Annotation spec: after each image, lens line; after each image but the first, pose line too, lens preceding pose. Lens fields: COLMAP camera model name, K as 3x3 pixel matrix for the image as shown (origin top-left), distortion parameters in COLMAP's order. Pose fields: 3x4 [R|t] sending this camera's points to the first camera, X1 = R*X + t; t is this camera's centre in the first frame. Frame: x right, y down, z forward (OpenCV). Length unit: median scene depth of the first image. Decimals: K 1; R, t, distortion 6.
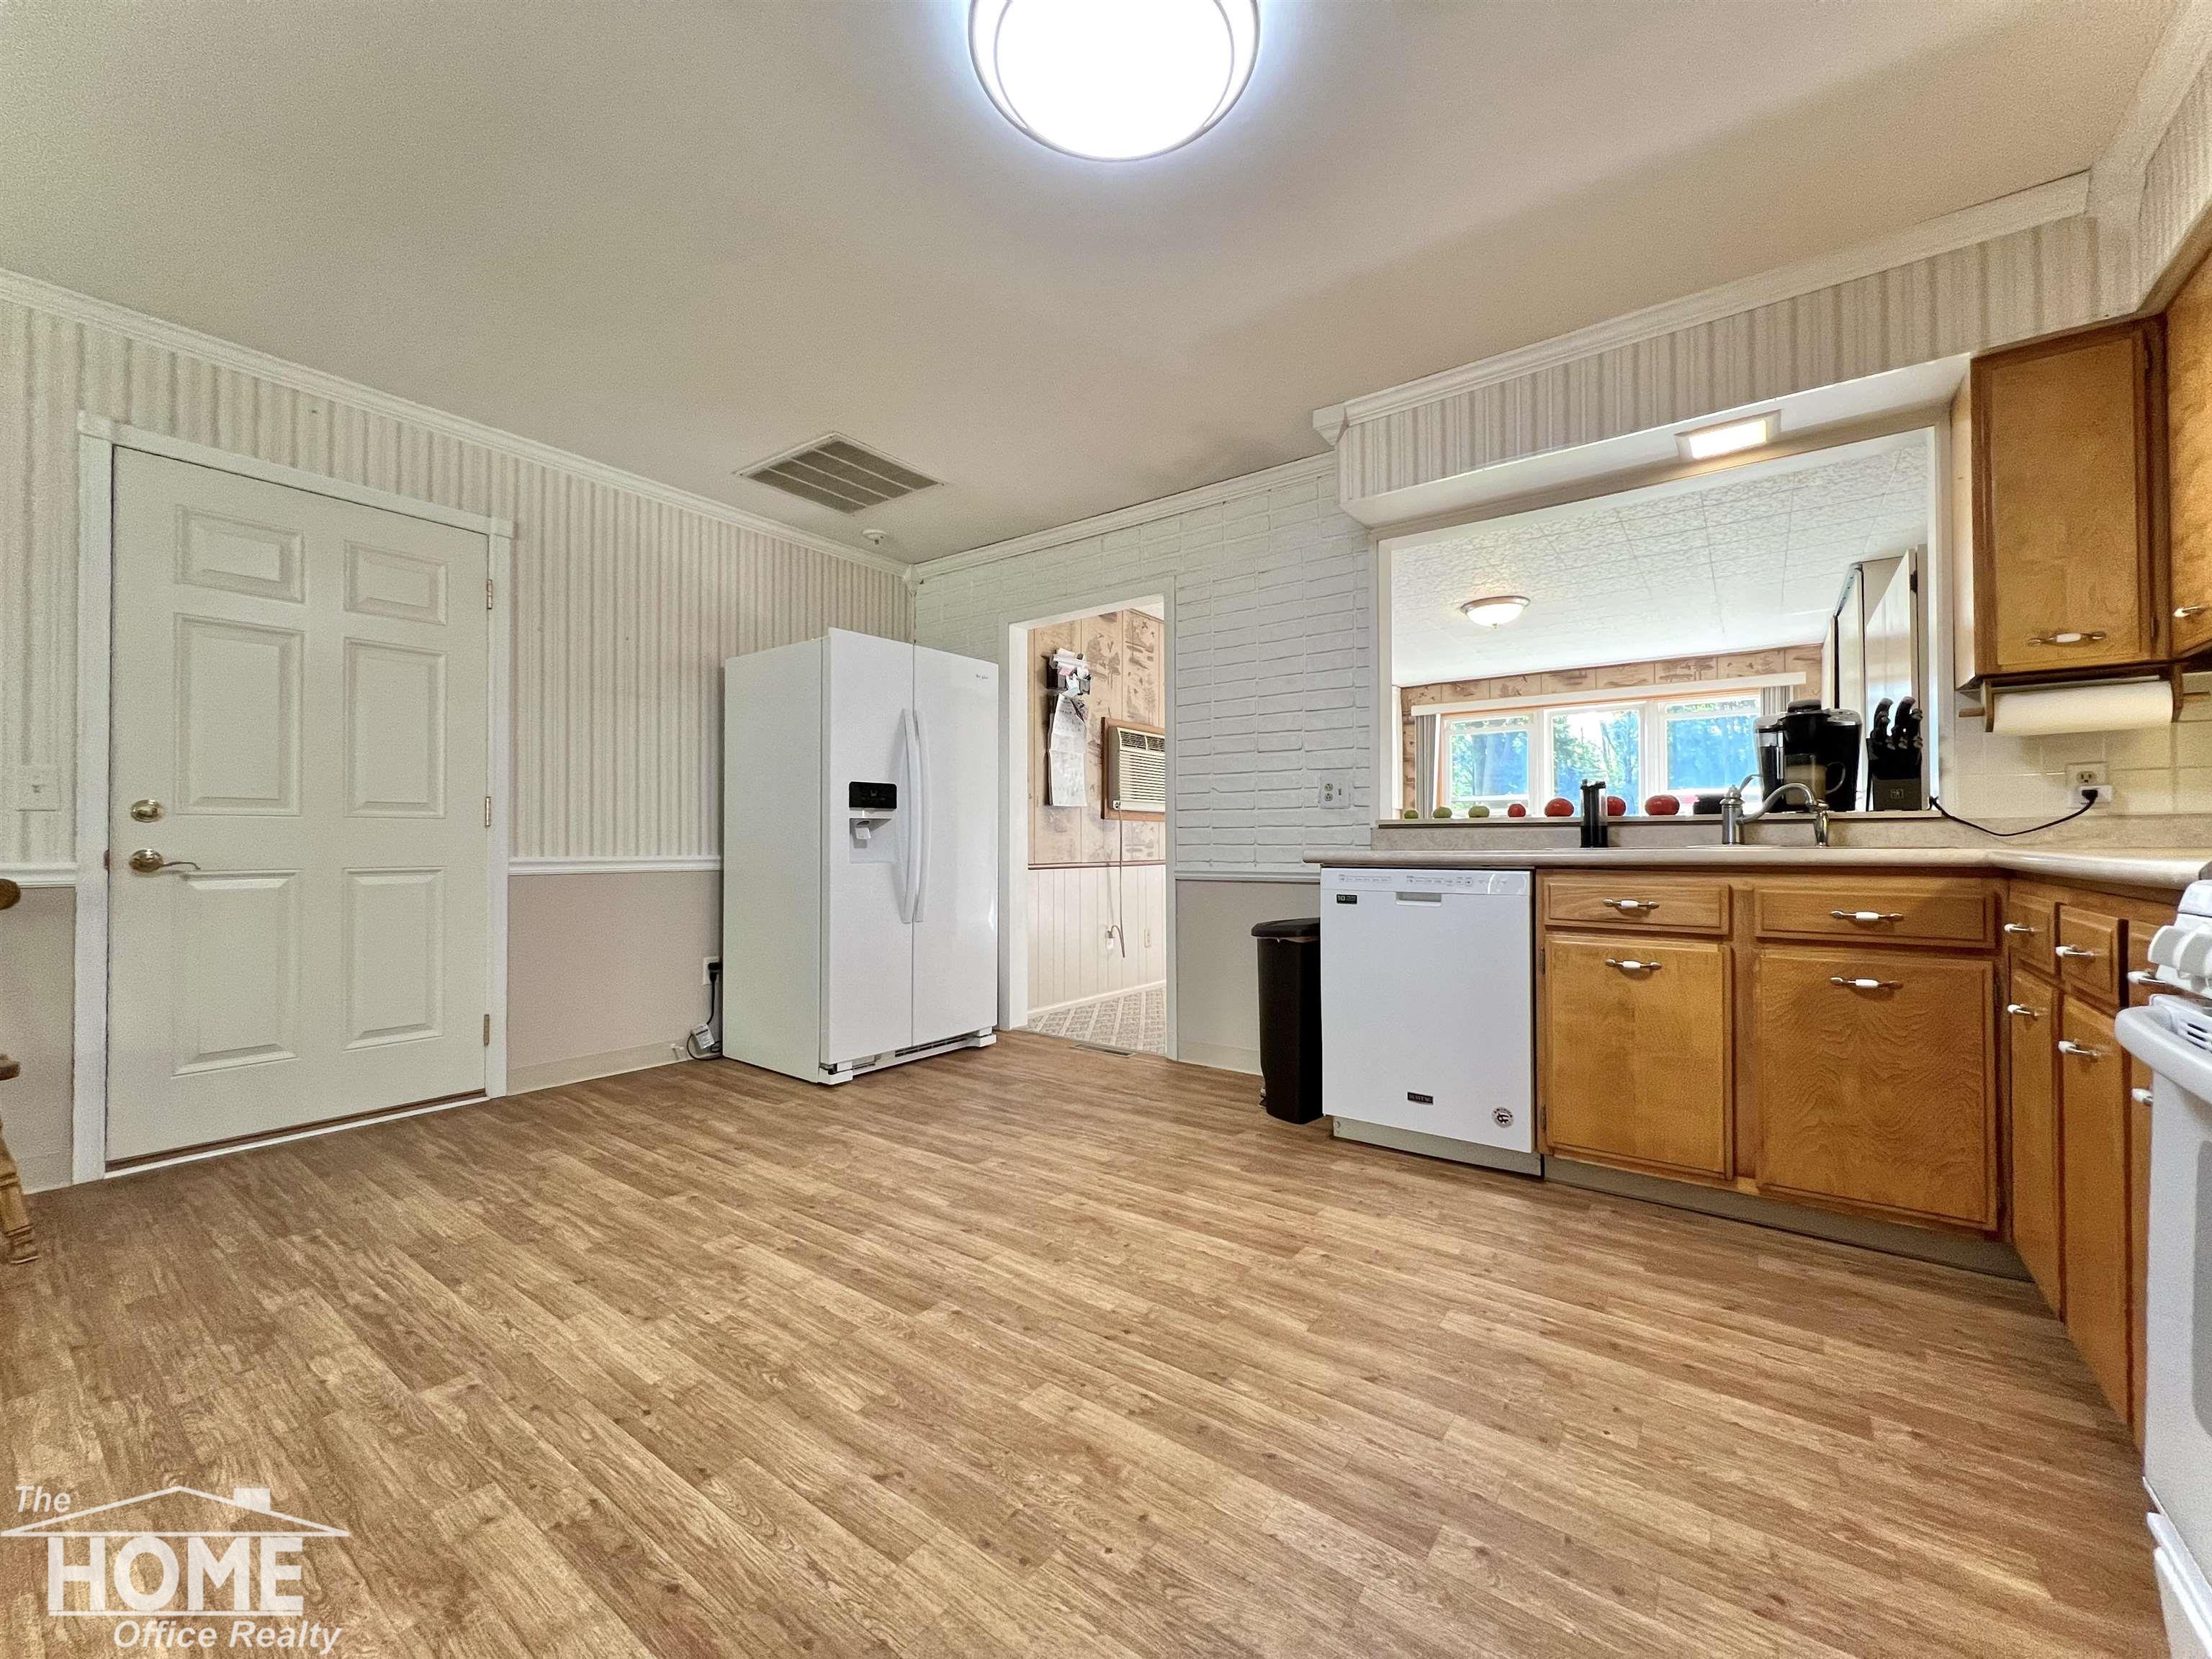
lens RADIAL K [[883.8, 0, 1106.0], [0, 883.8, 829.5], [0, 0, 1]] dist [-0.001340, 0.000434]
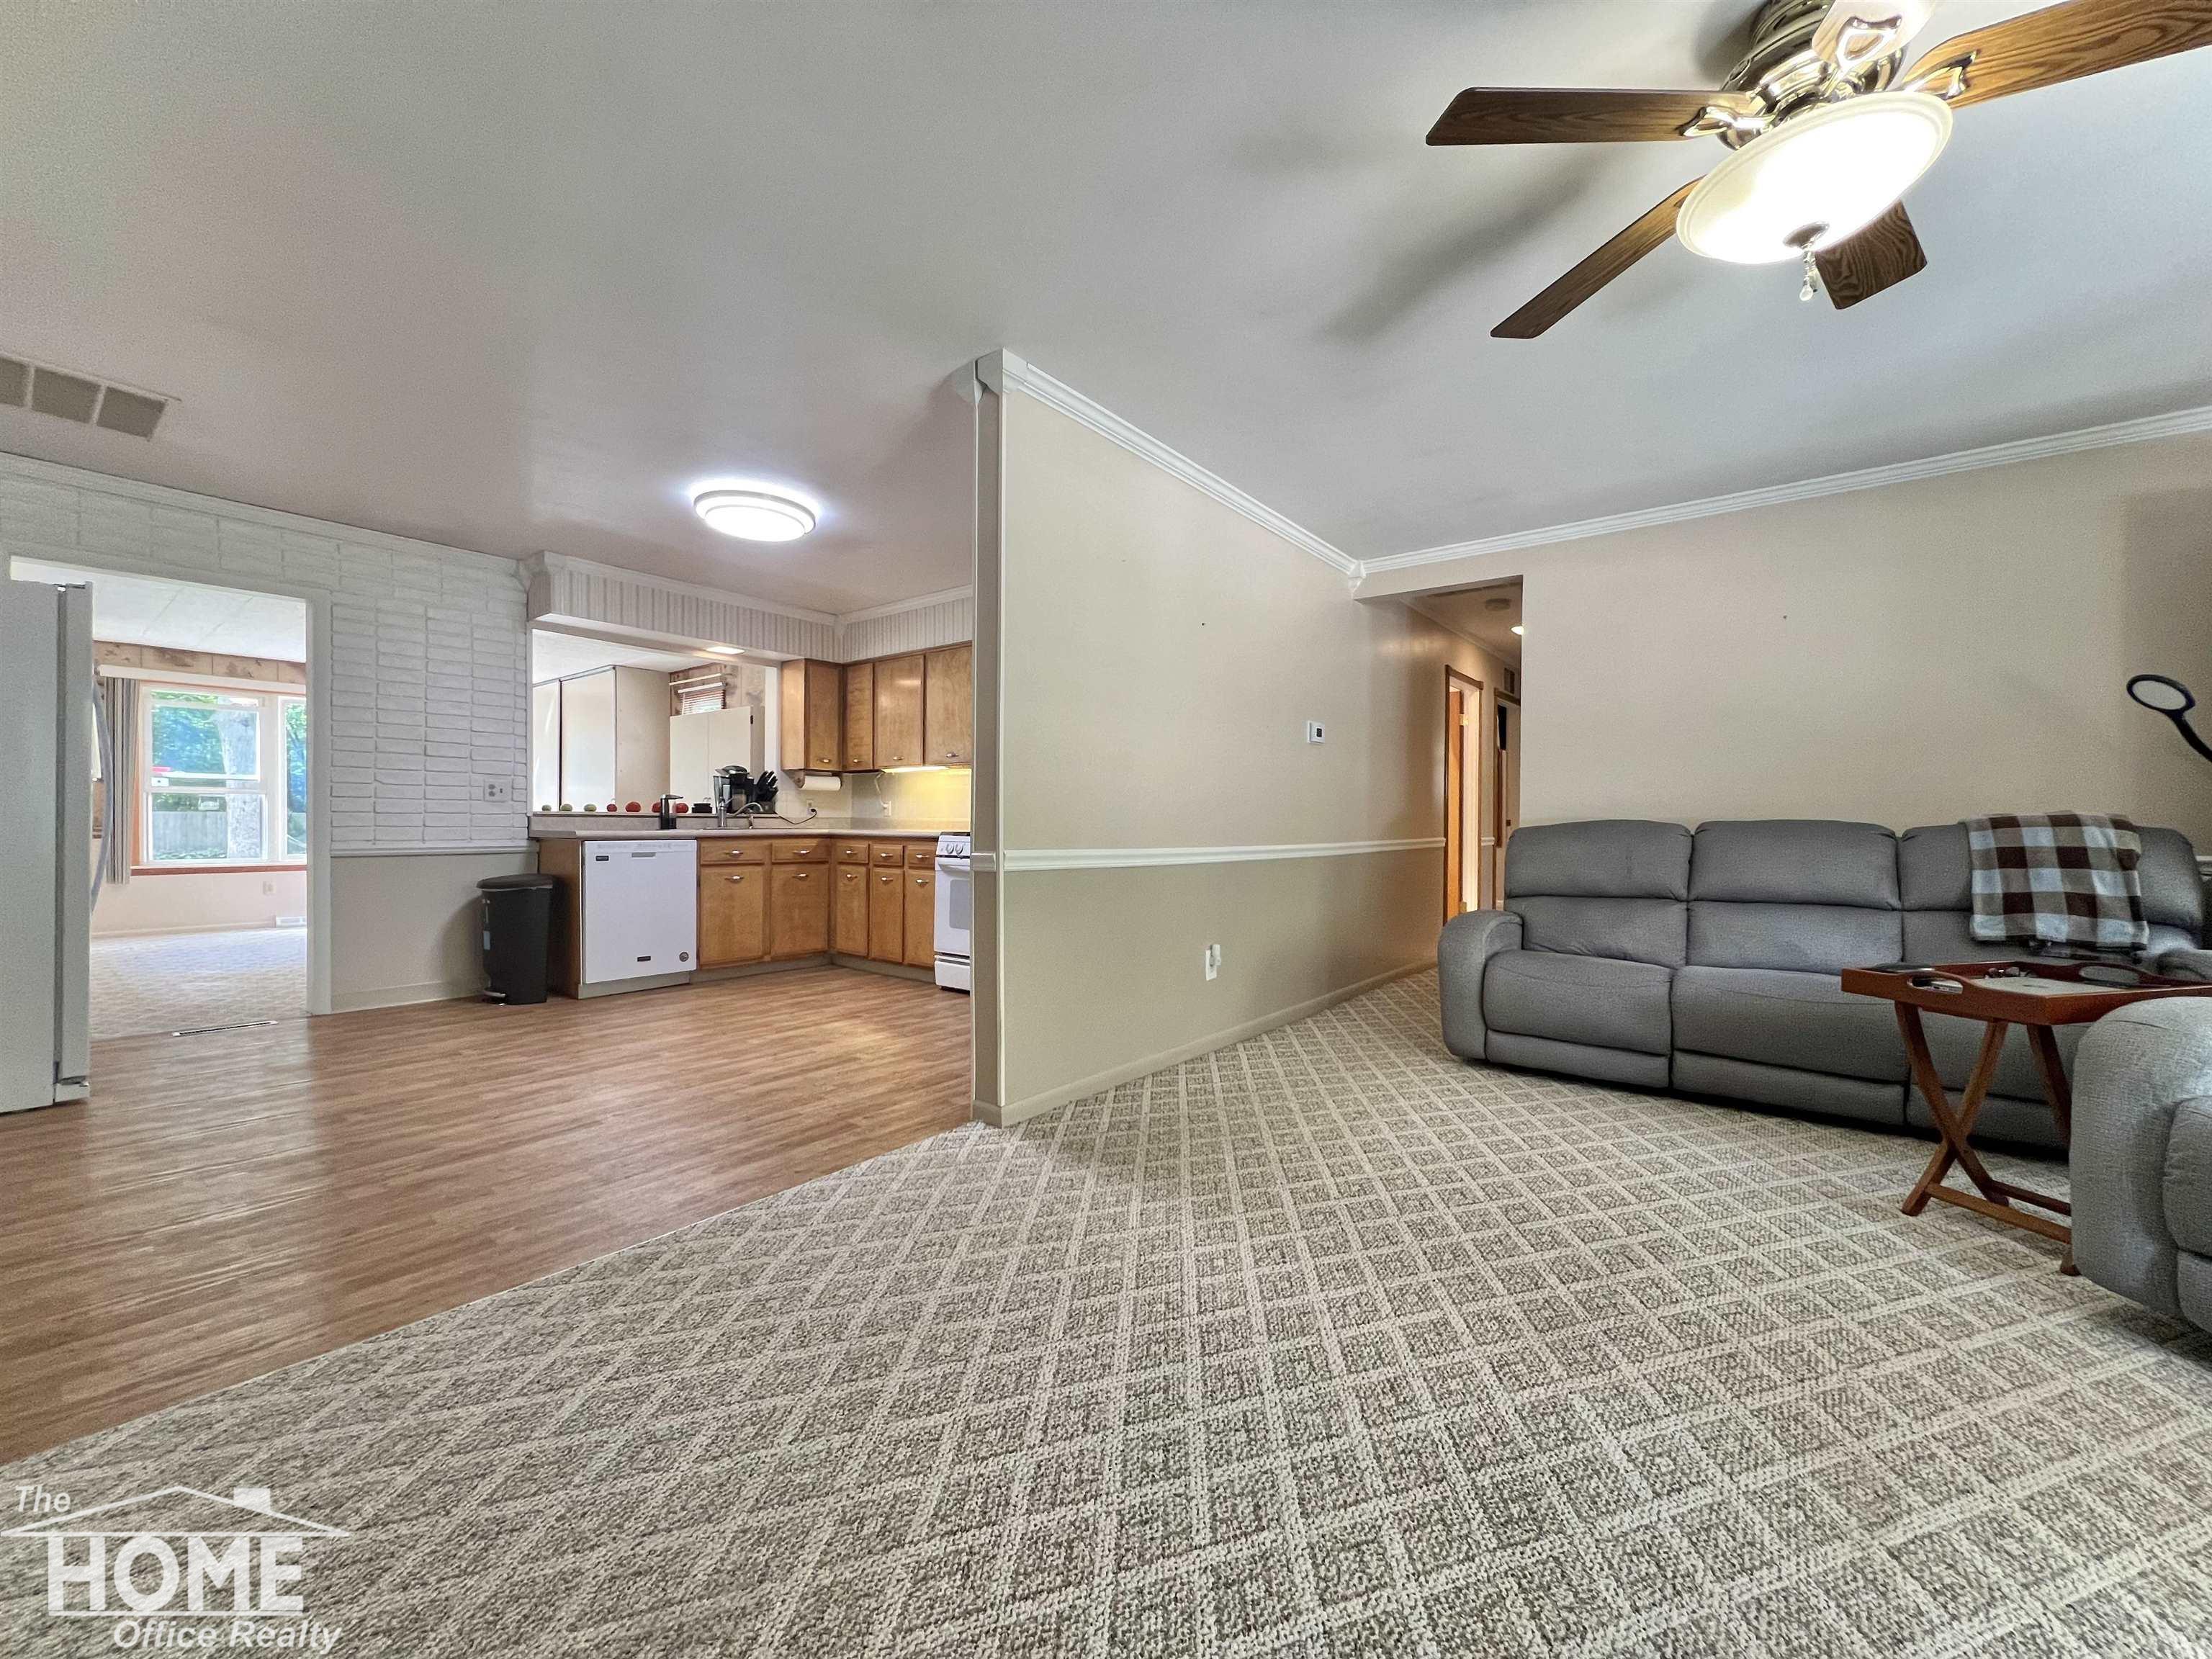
lens RADIAL K [[883.8, 0, 1106.0], [0, 883.8, 829.5], [0, 0, 1]] dist [-0.001340, 0.000434]
pose [[0.029259, -0.003986, 0.999564, -1.681441], [-0.022476, 0.999737, 0.004645, -0.011472], [-0.999319, -0.022602, 0.029161, -0.066158]]
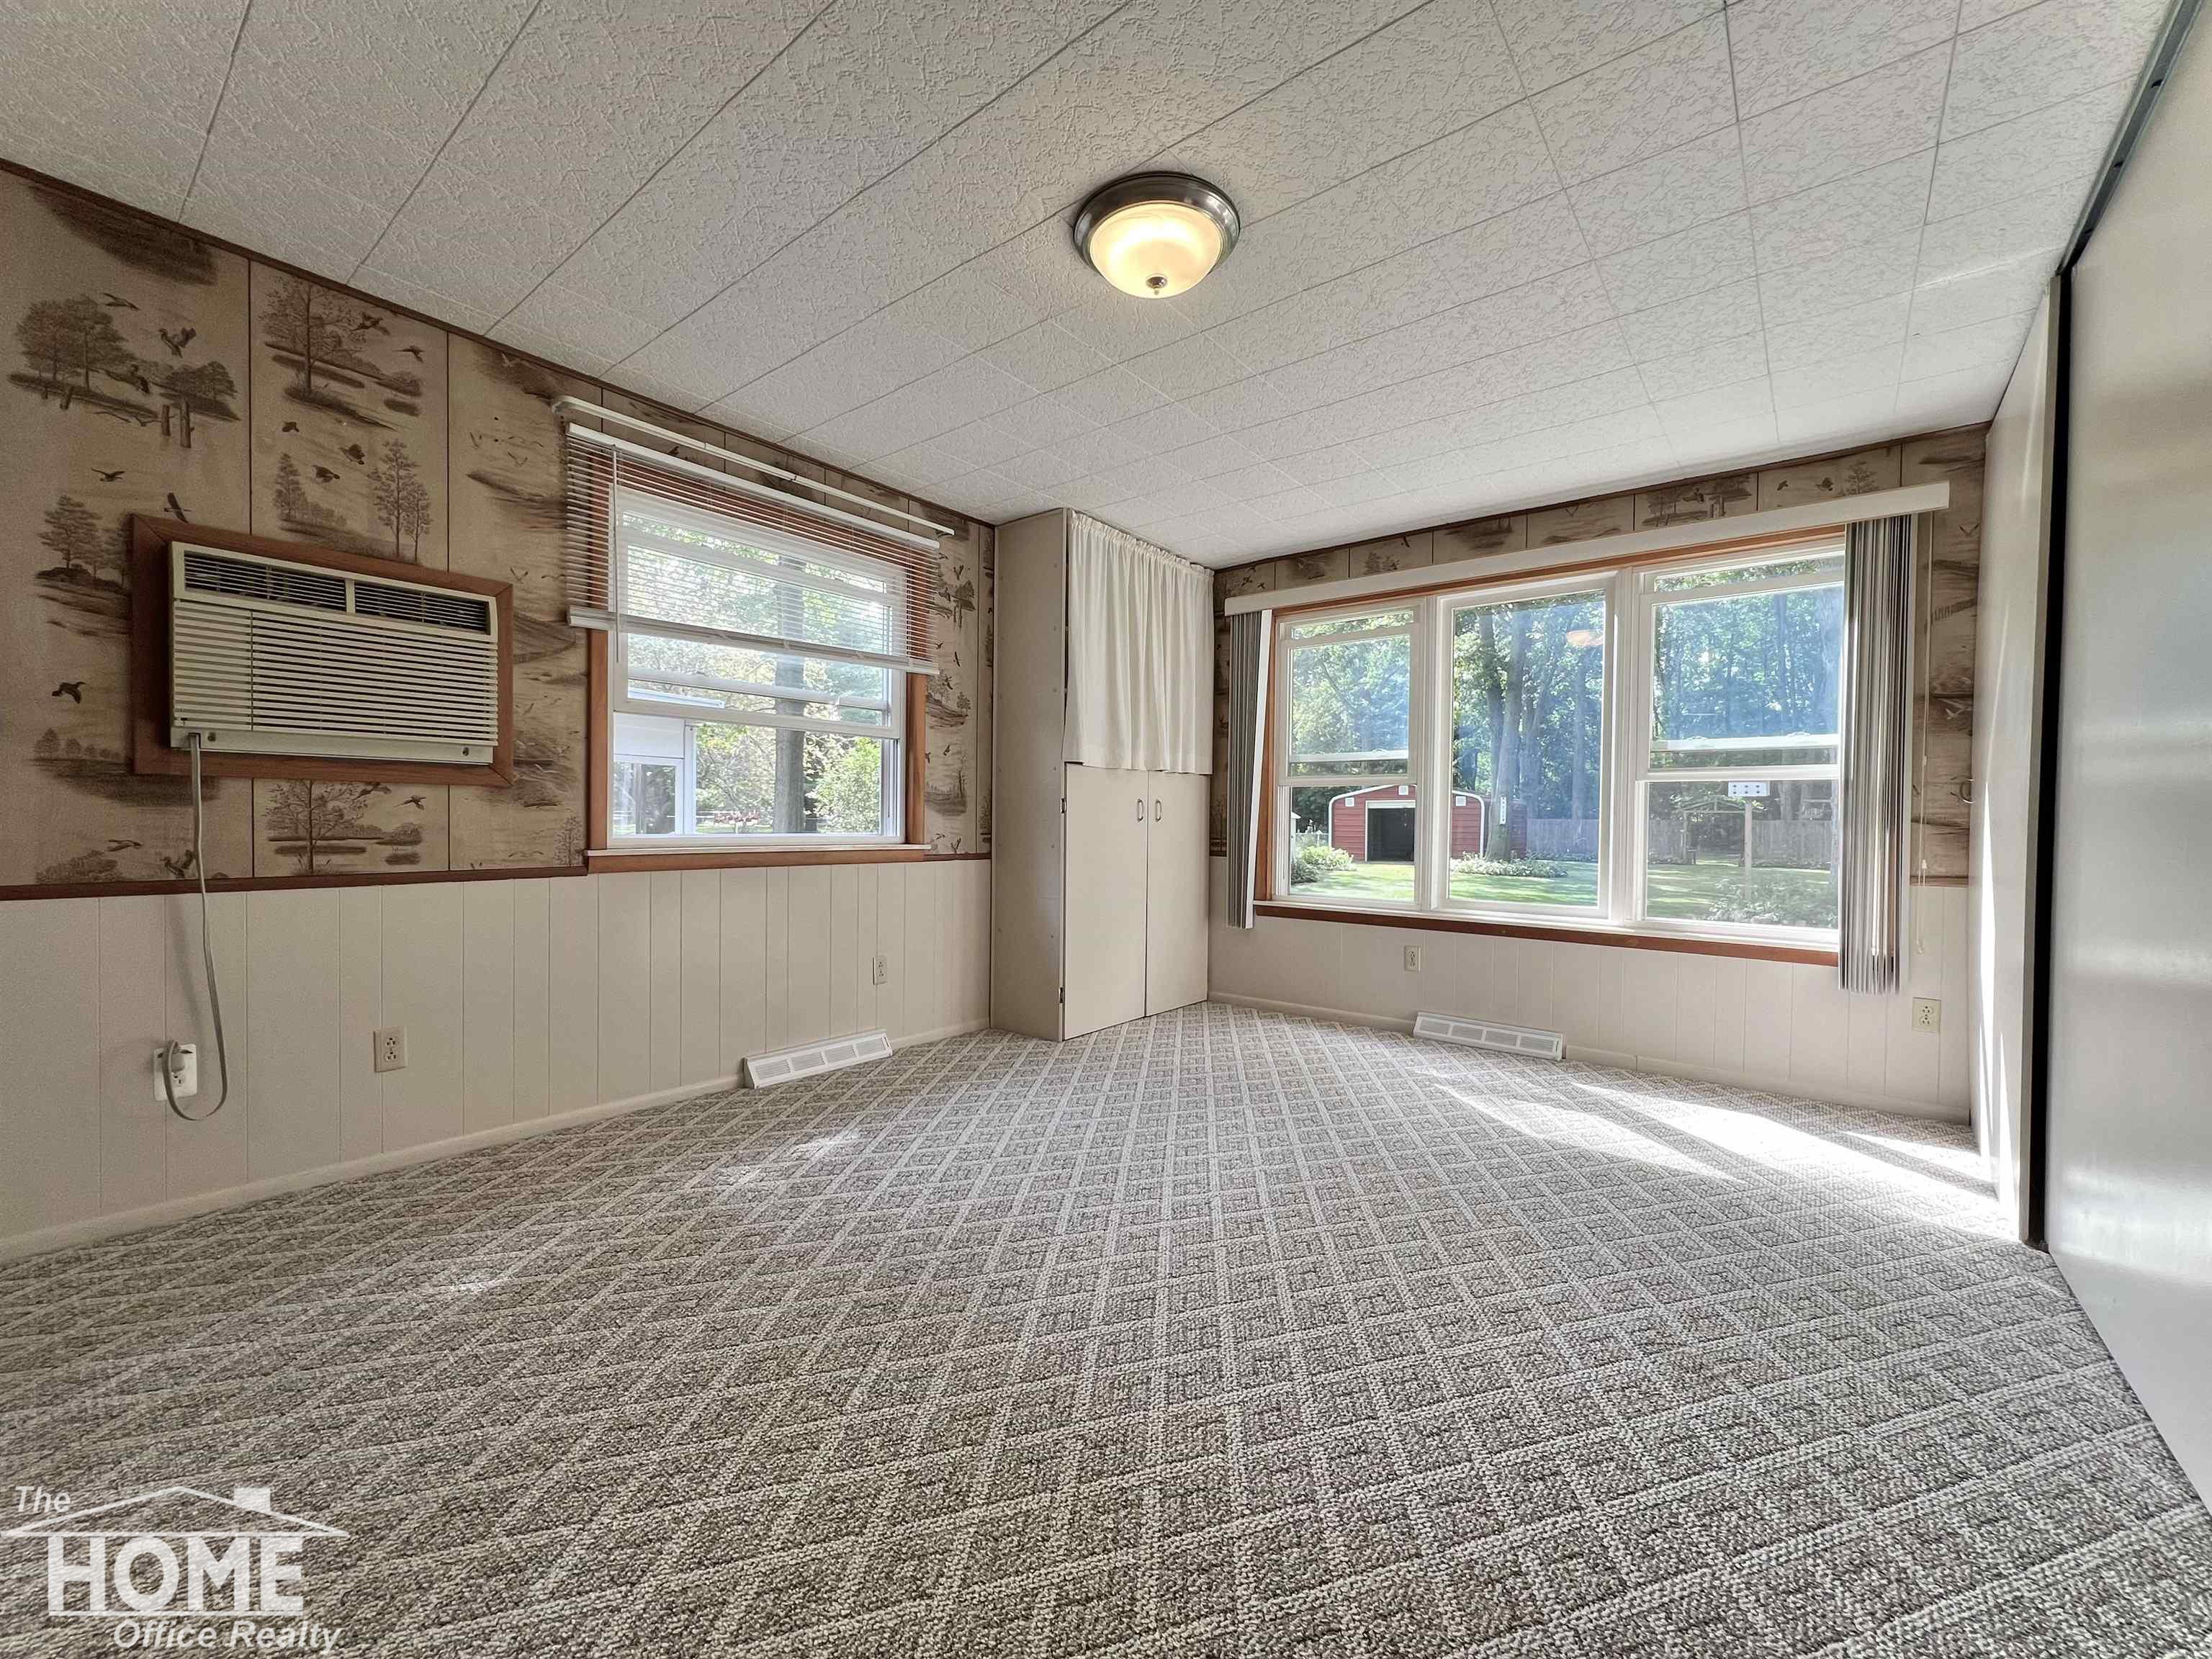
lens RADIAL K [[887.8, 0, 1106.0], [0, 887.8, 829.5], [0, 0, 1]] dist [0.001131, 0.000073]
pose [[0.999157, 0.008559, -0.040146, 0.985552], [-0.007774, 0.999777, 0.019653, 0.005406], [0.040305, -0.019324, 0.999001, 1.365949]]
